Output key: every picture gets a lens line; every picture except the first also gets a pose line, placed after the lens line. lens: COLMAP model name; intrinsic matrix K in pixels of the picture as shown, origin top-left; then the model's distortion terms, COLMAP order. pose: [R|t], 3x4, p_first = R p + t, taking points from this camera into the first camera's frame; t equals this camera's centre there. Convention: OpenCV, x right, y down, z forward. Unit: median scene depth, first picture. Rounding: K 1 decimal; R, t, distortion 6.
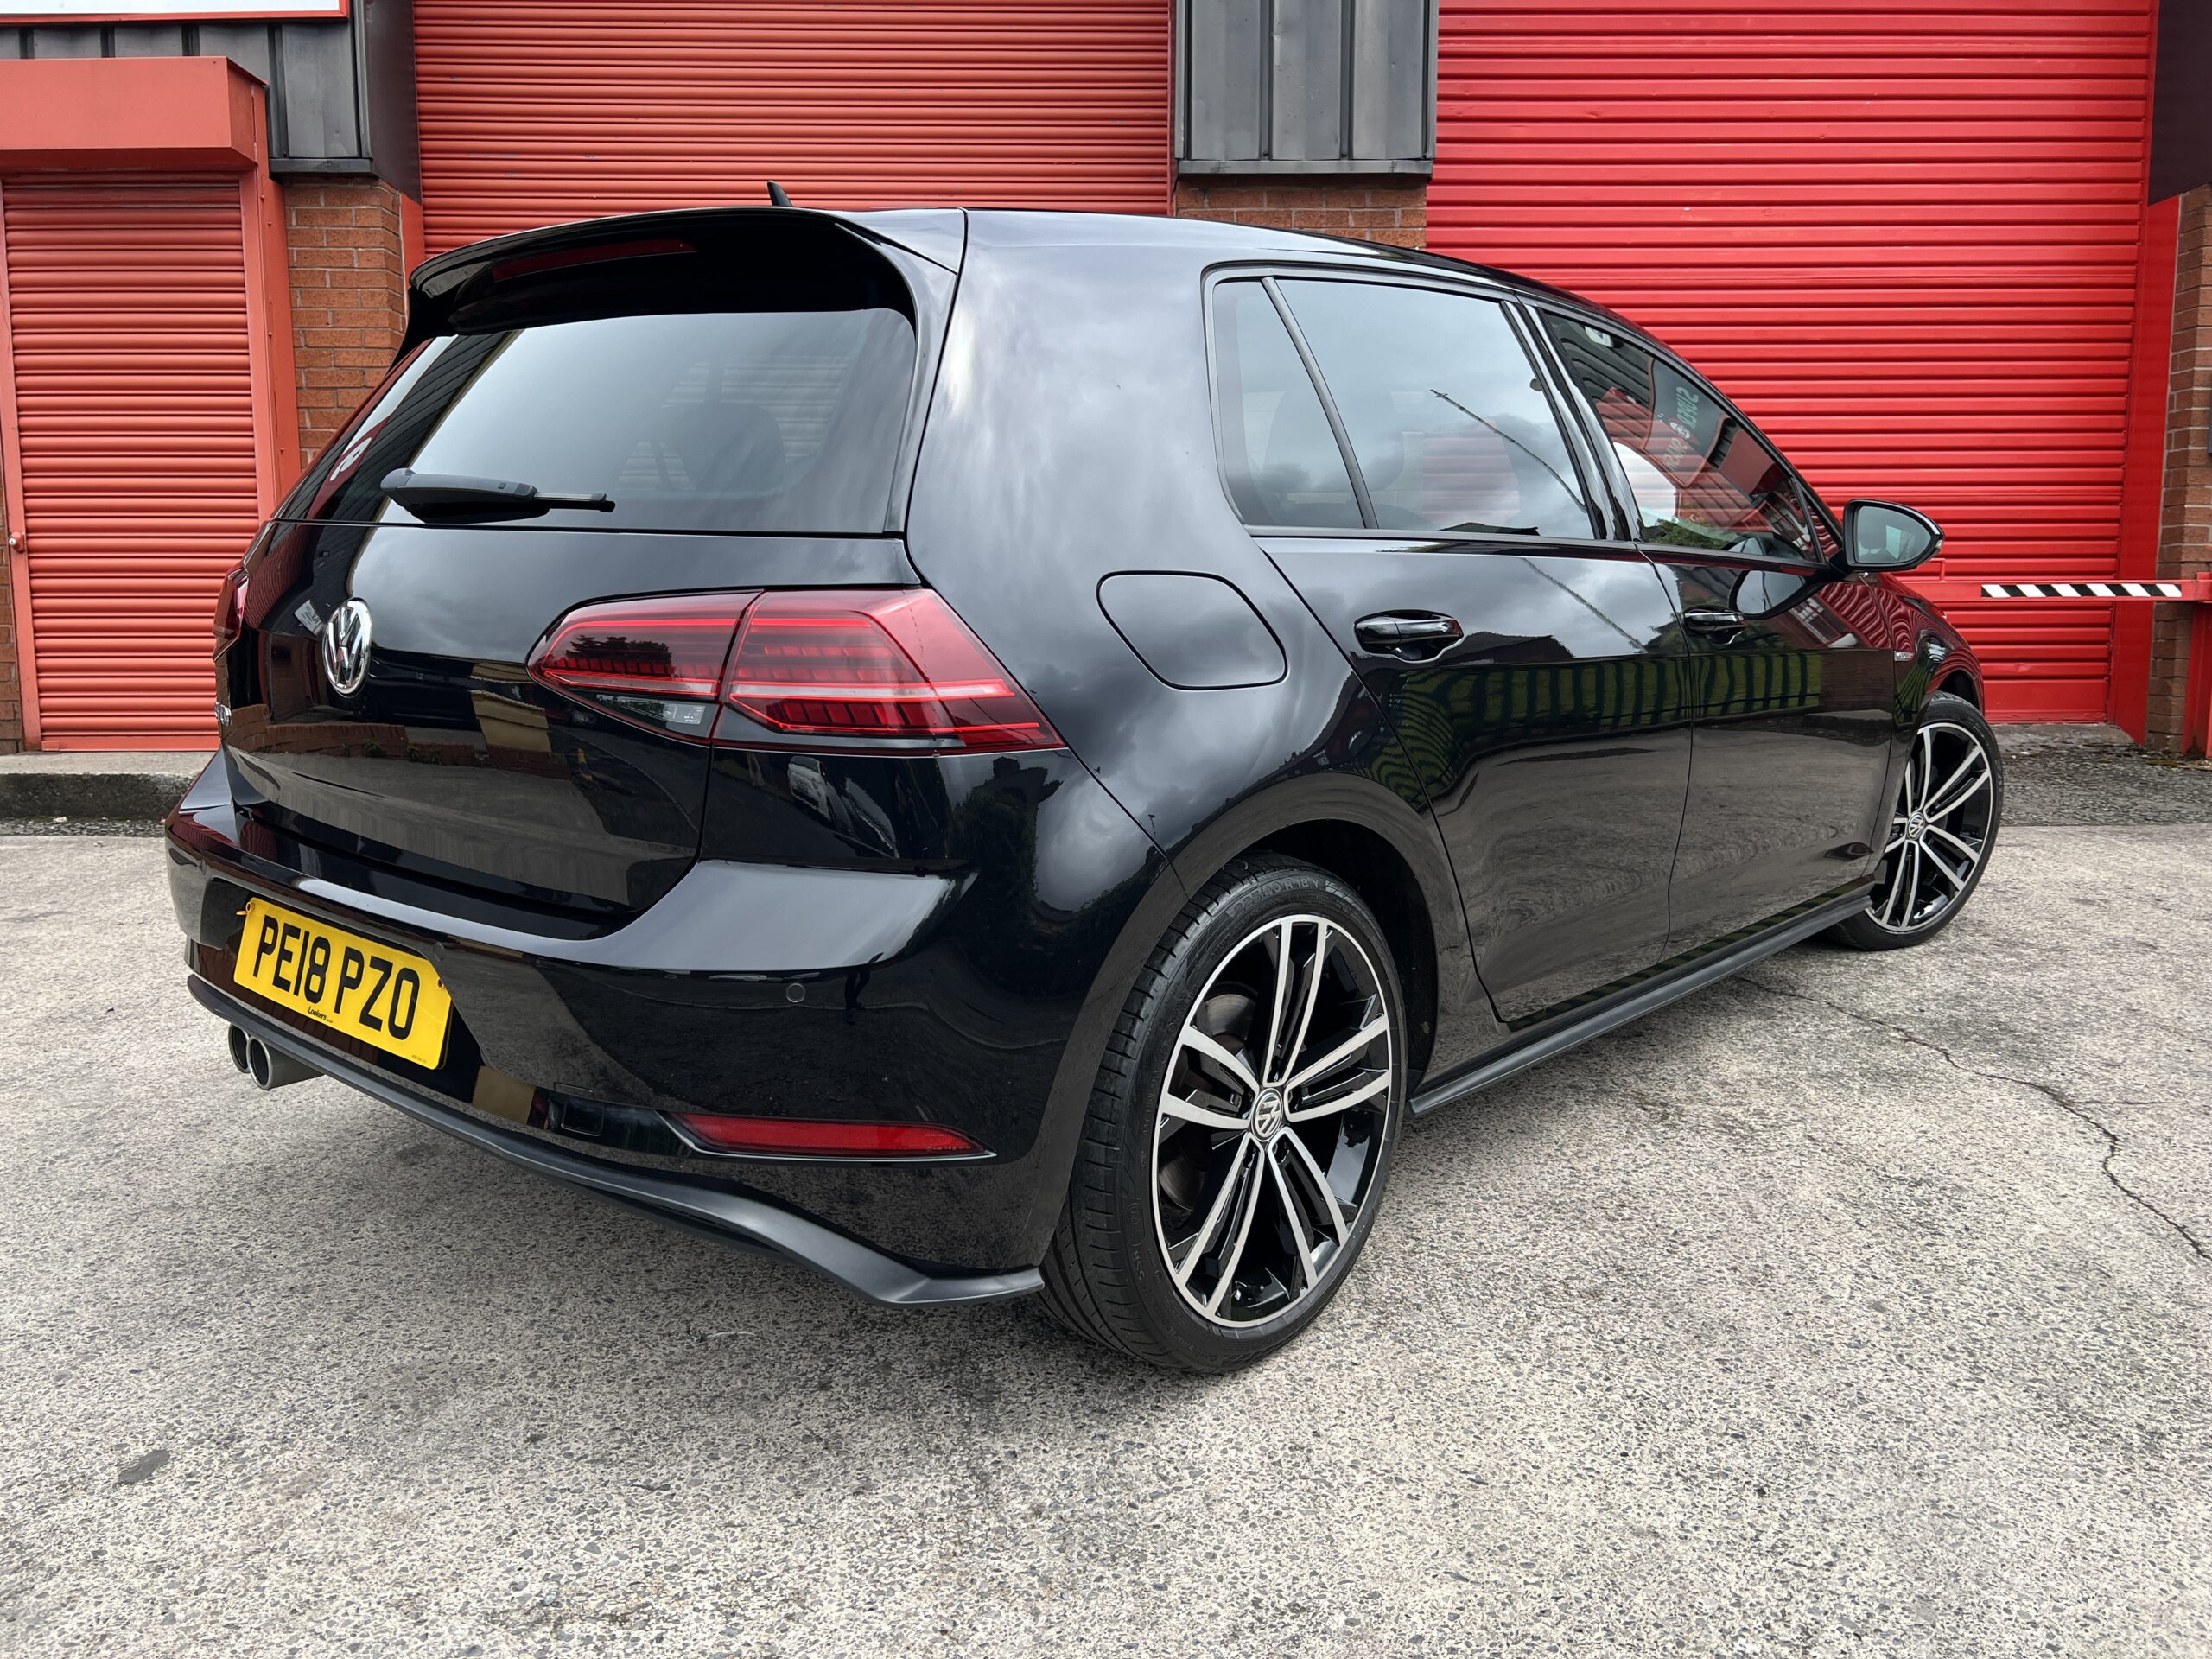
lens RADIAL K [[1663.2, 0, 1104.6], [0, 1663.2, 823.5], [0, 0, 1]] dist [0.016774, -0.012498]
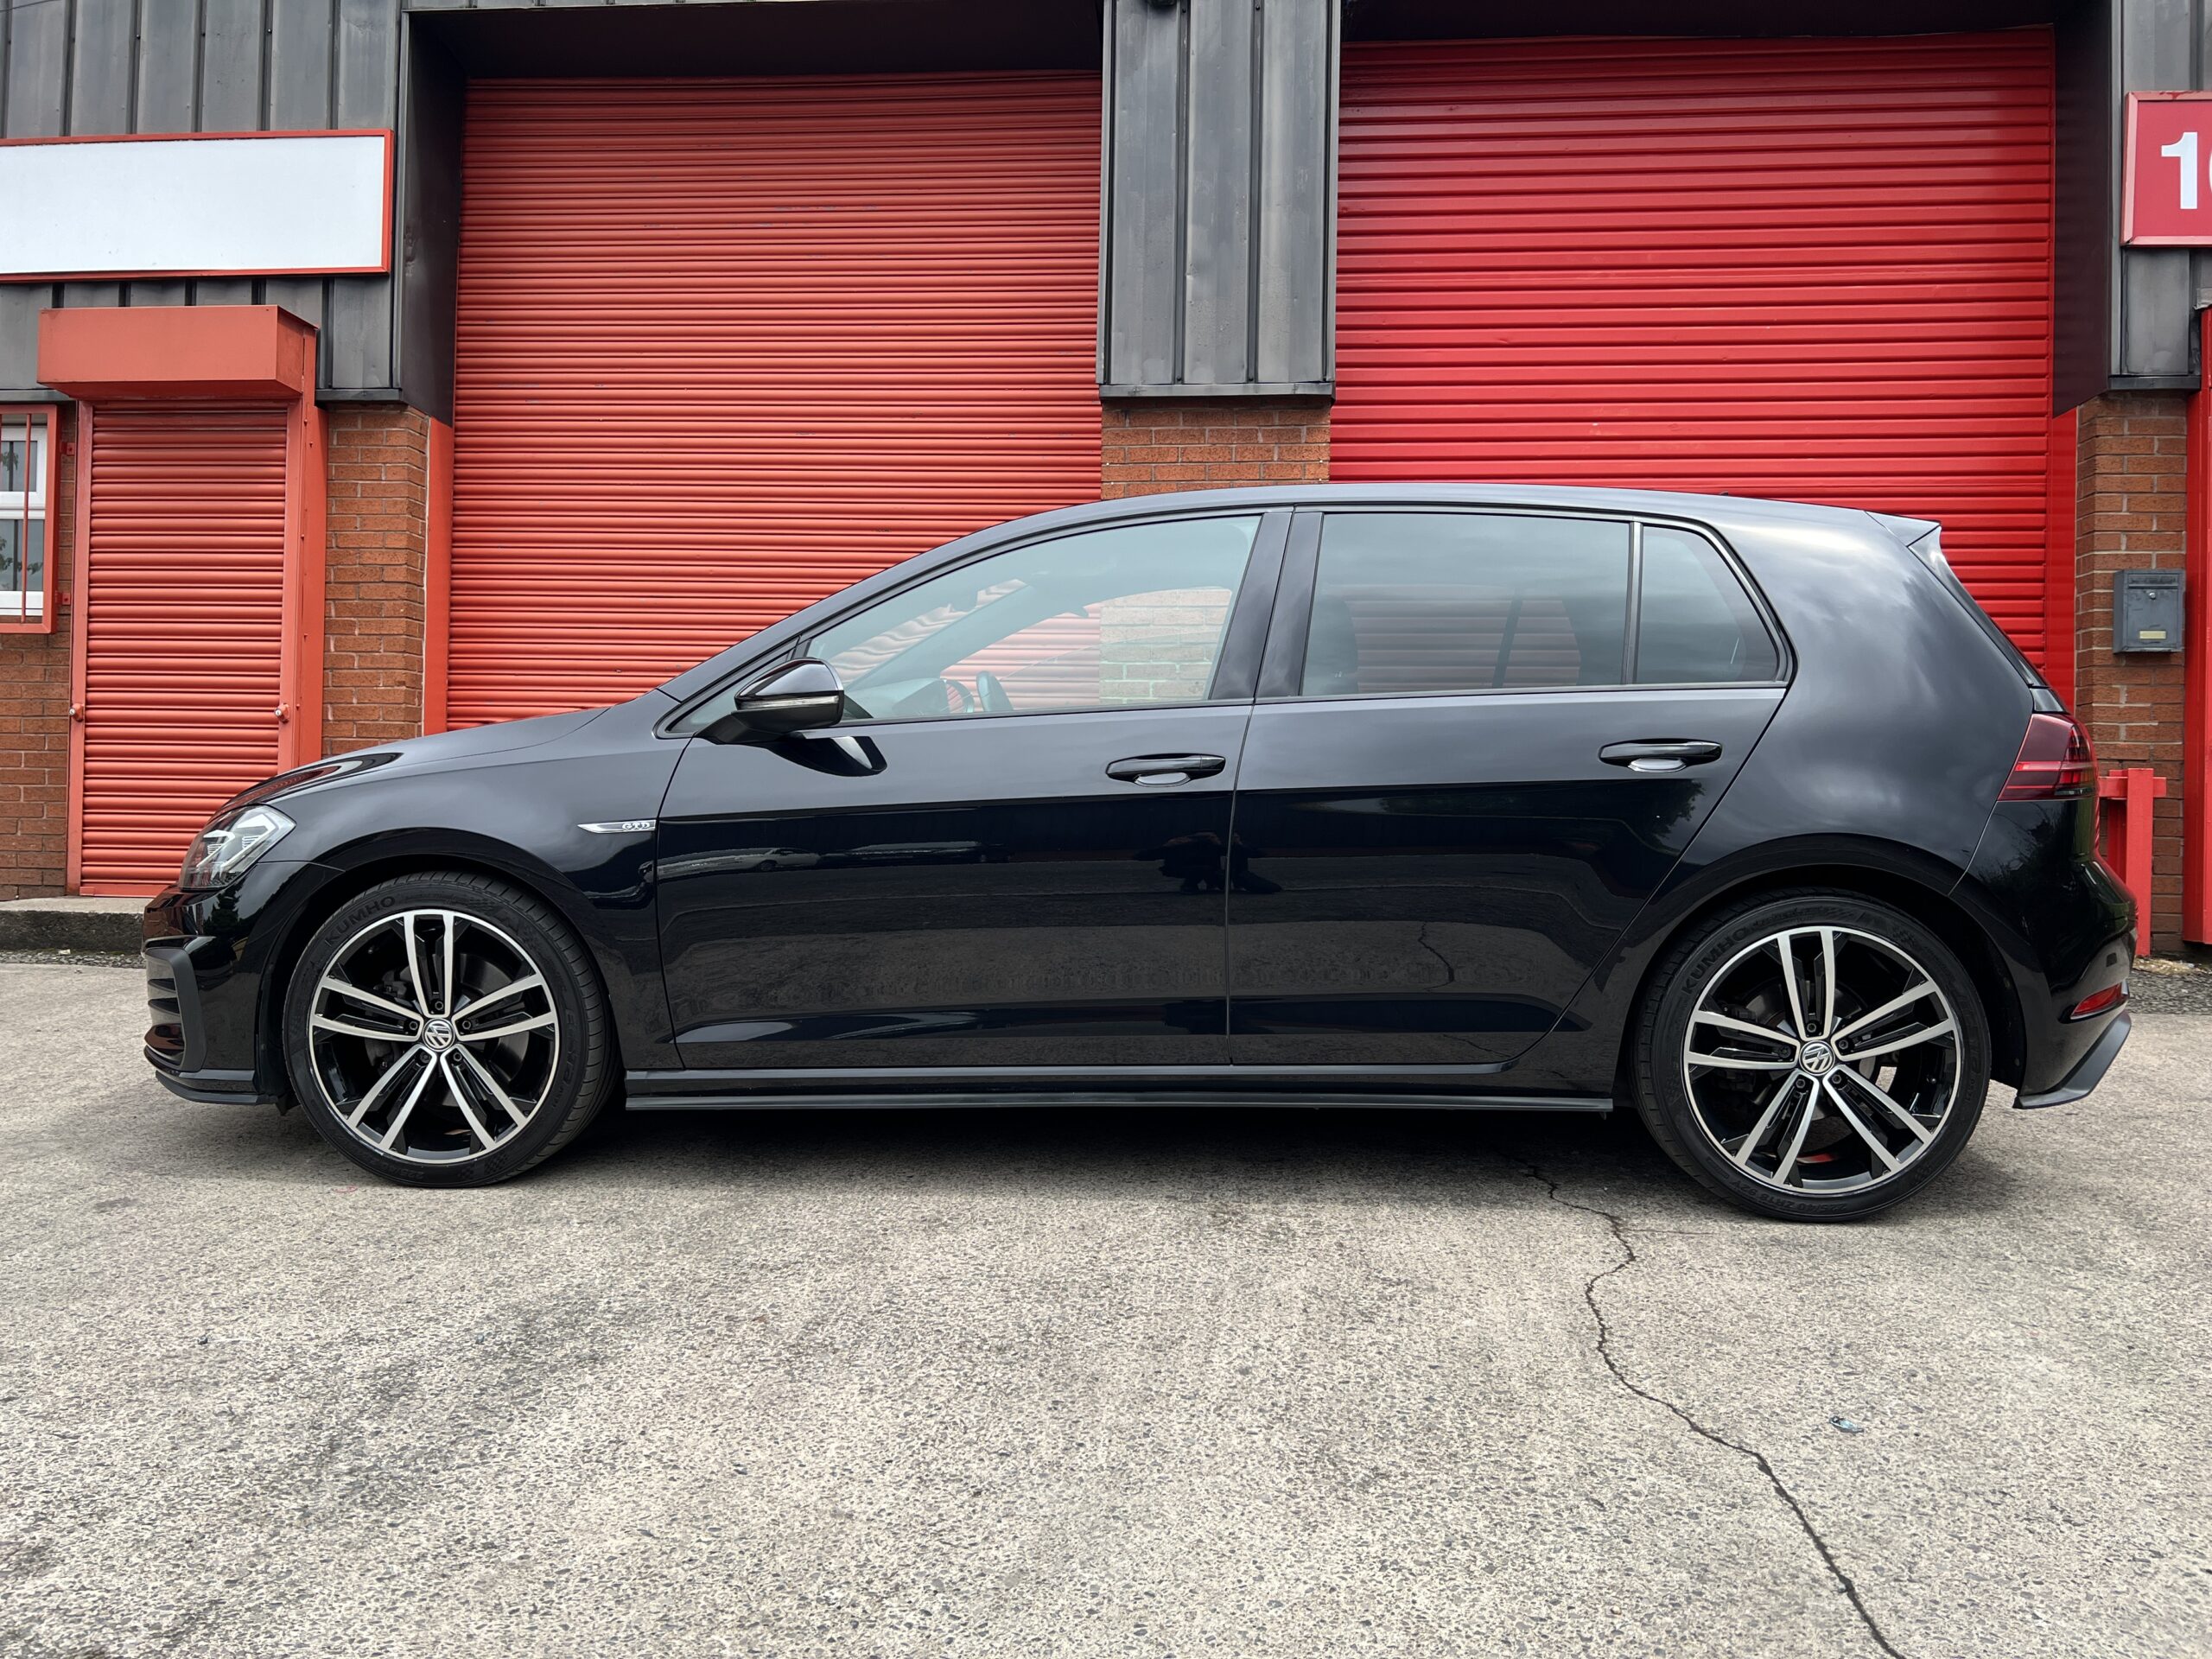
lens RADIAL K [[1654.5, 0, 1102.3], [0, 1654.5, 816.4], [0, 0, 1]] dist [0.038465, -0.044185]
pose [[0.994485, 0.018514, -0.103236, 0.414316], [-0.031585, 0.991470, -0.126454, 0.060620], [0.100015, 0.129017, 0.986586, -0.114658]]
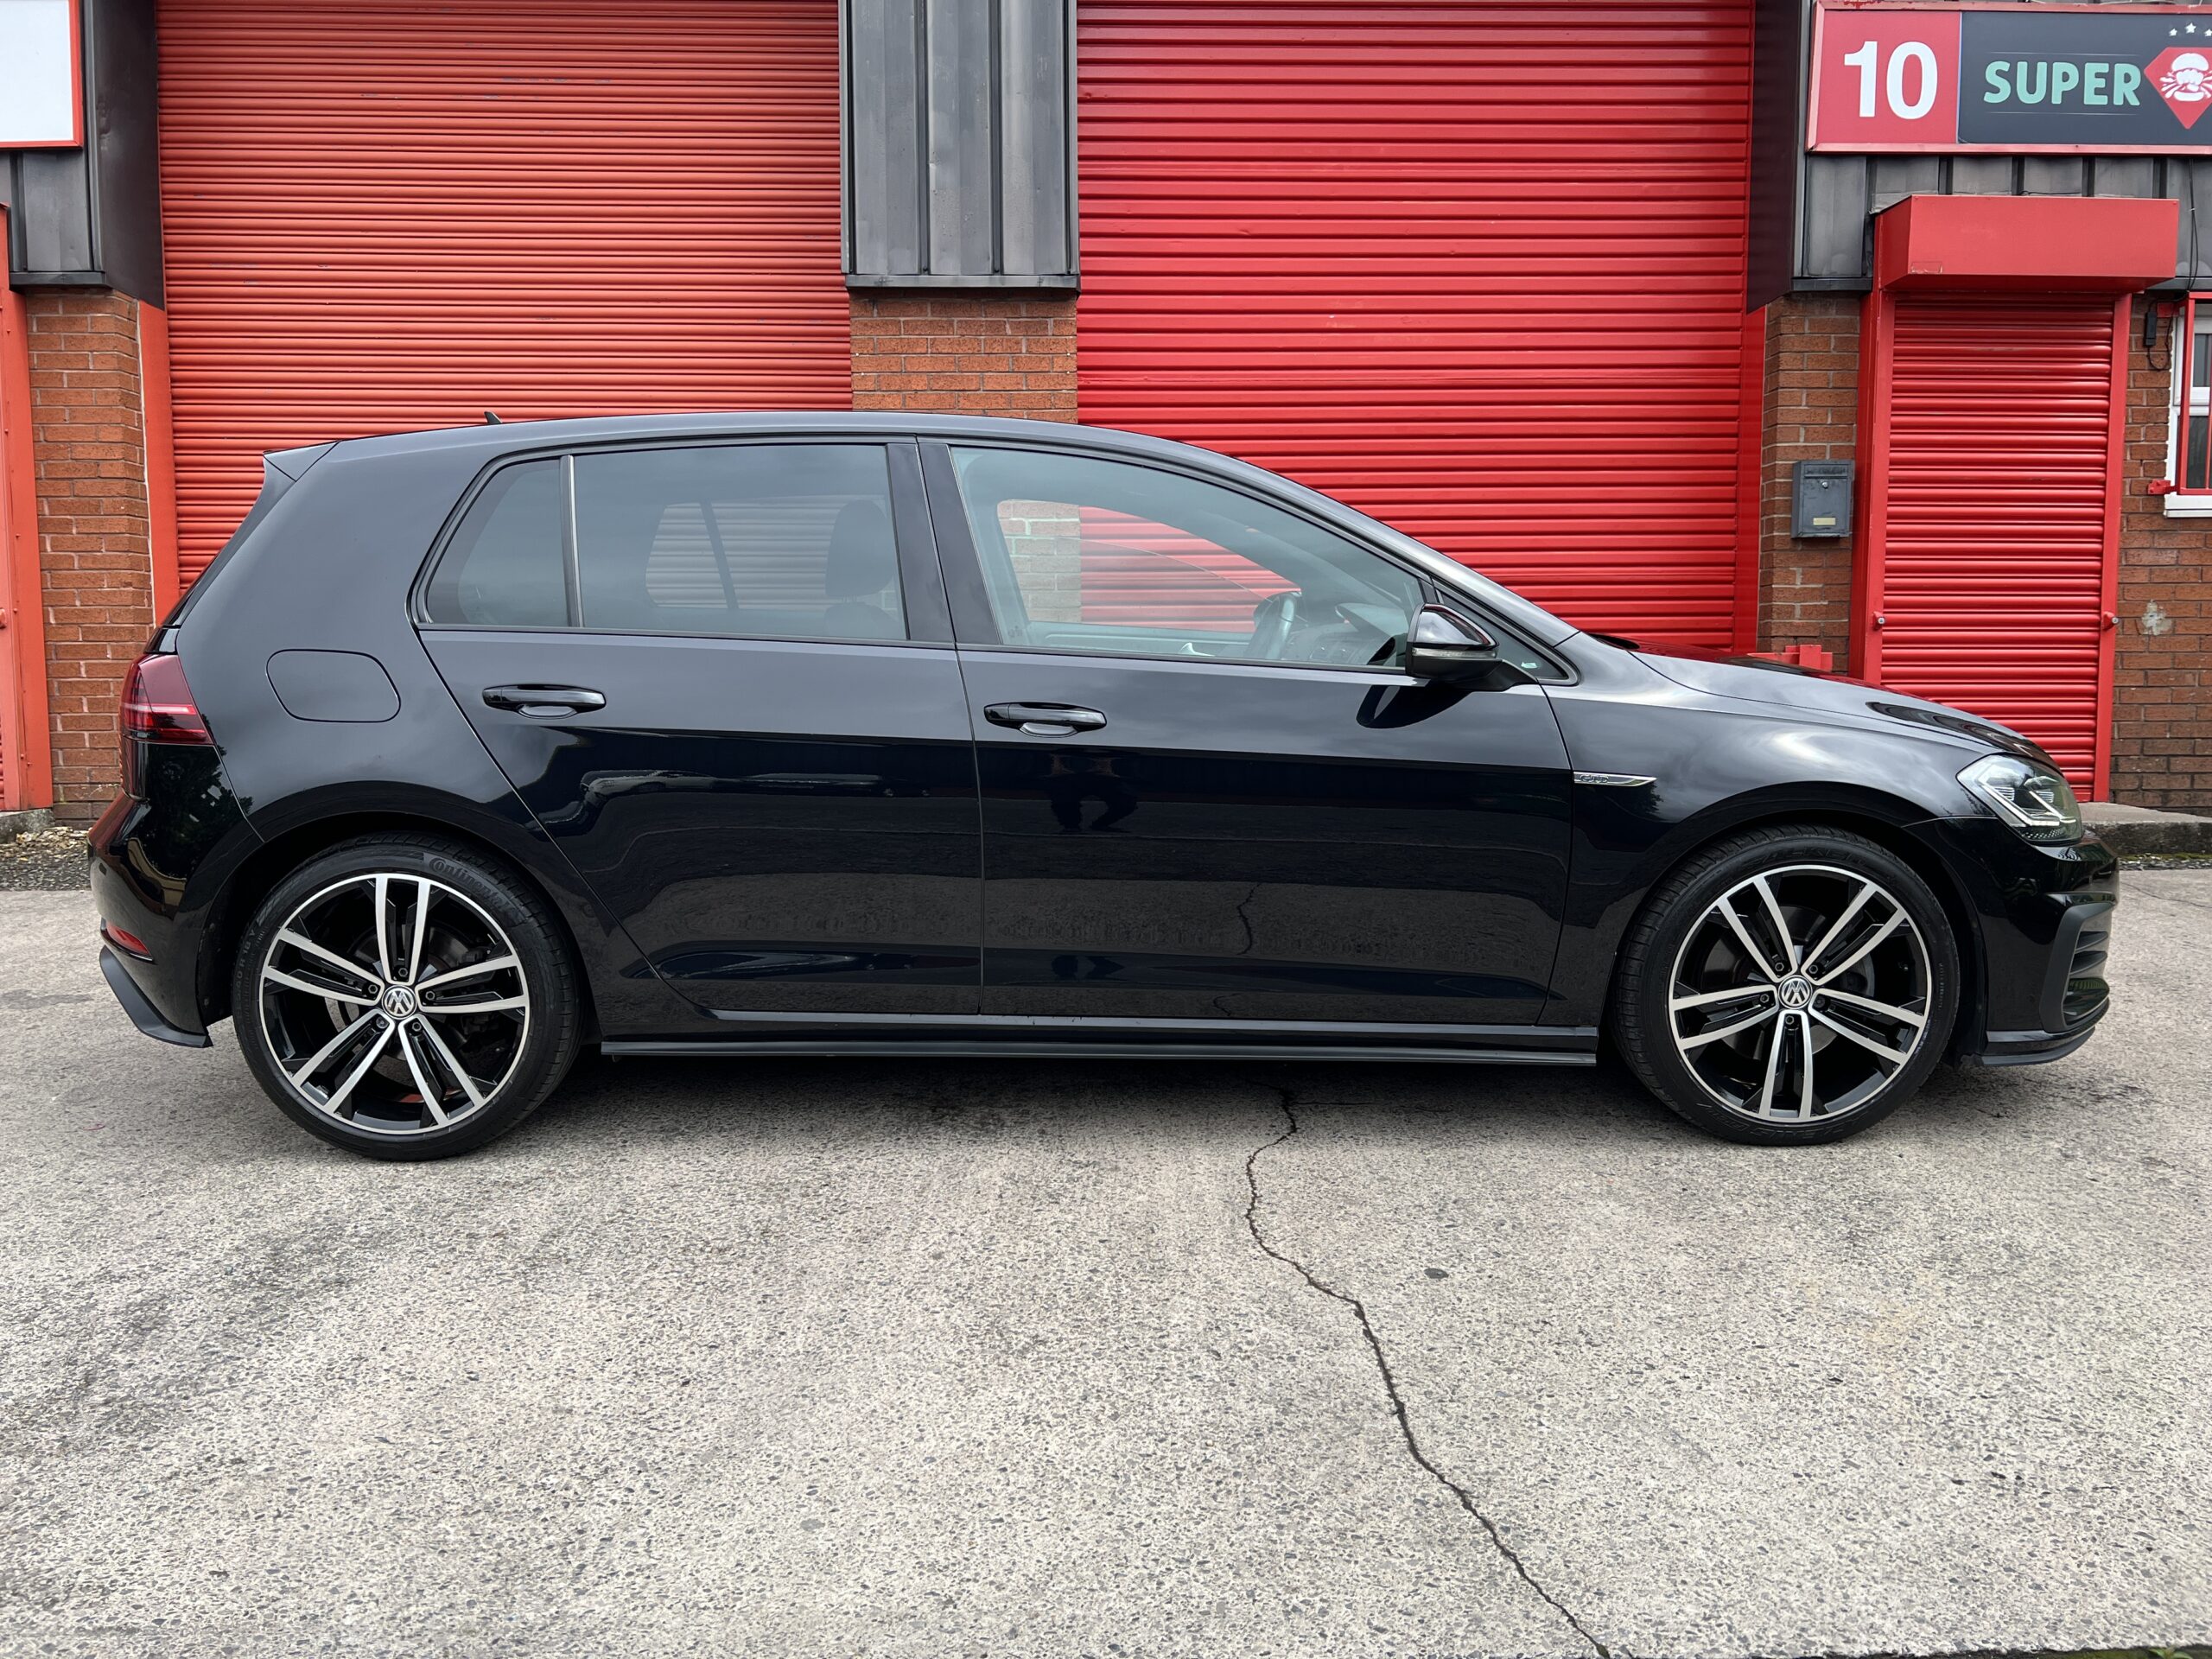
lens RADIAL K [[1654.8, 0, 1100.4], [0, 1654.8, 825.0], [0, 0, 1]] dist [0.032608, -0.035477]
pose [[0.999902, -0.002601, 0.013752, 0.495131], [0.003058, 0.999441, -0.033302, 0.007158], [-0.013657, 0.033341, 0.999351, -0.221272]]
